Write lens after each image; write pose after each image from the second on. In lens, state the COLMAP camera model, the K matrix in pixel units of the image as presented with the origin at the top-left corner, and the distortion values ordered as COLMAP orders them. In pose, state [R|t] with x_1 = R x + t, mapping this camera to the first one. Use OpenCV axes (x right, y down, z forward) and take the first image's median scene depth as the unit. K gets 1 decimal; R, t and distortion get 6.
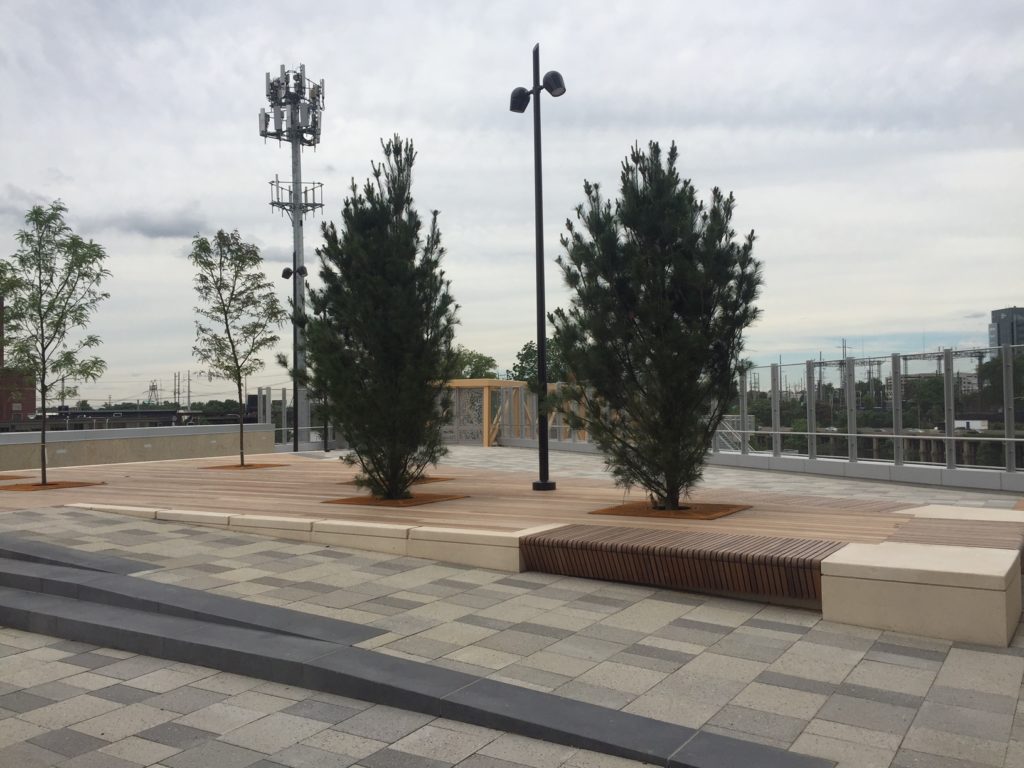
lens RADIAL K [[875.0, 0, 517.0], [0, 875.0, 388.4], [0, 0, 1]] dist [0.014724, -0.017131]
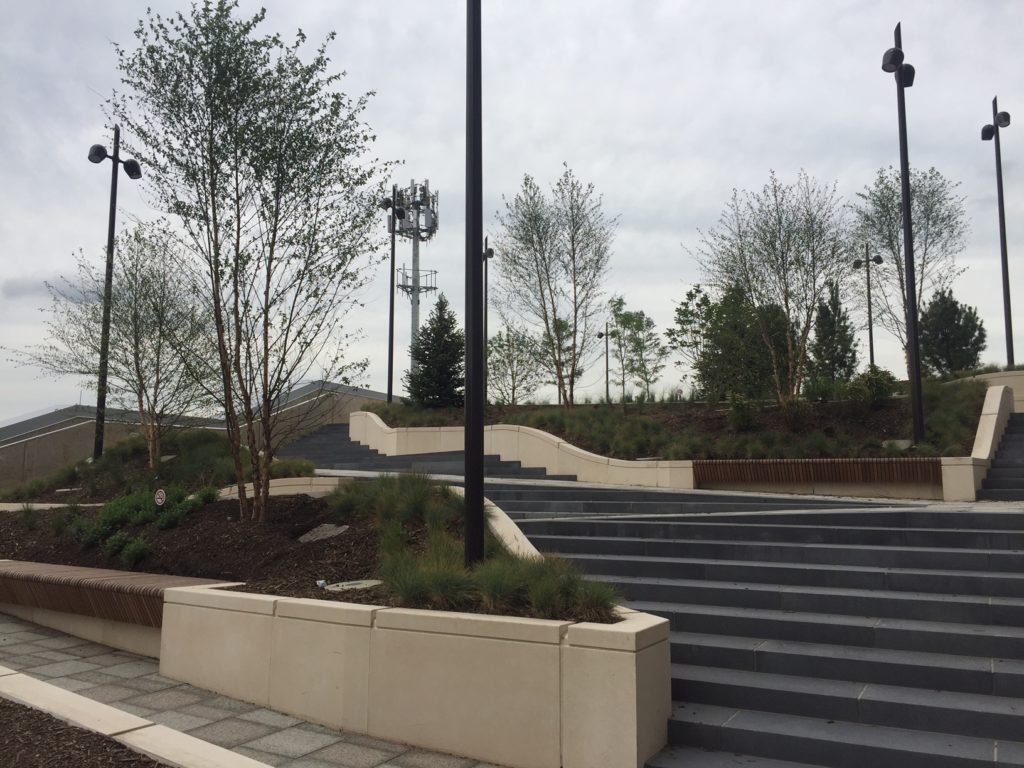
lens RADIAL K [[875.0, 0, 509.3], [0, 875.0, 379.3], [0, 0, 1]] dist [0.014724, -0.017131]
pose [[0.997441, 0.031330, 0.064262, -0.197959], [-0.024464, 0.994175, -0.104969, 0.048347], [-0.067176, 0.103129, 0.992397, -0.236244]]
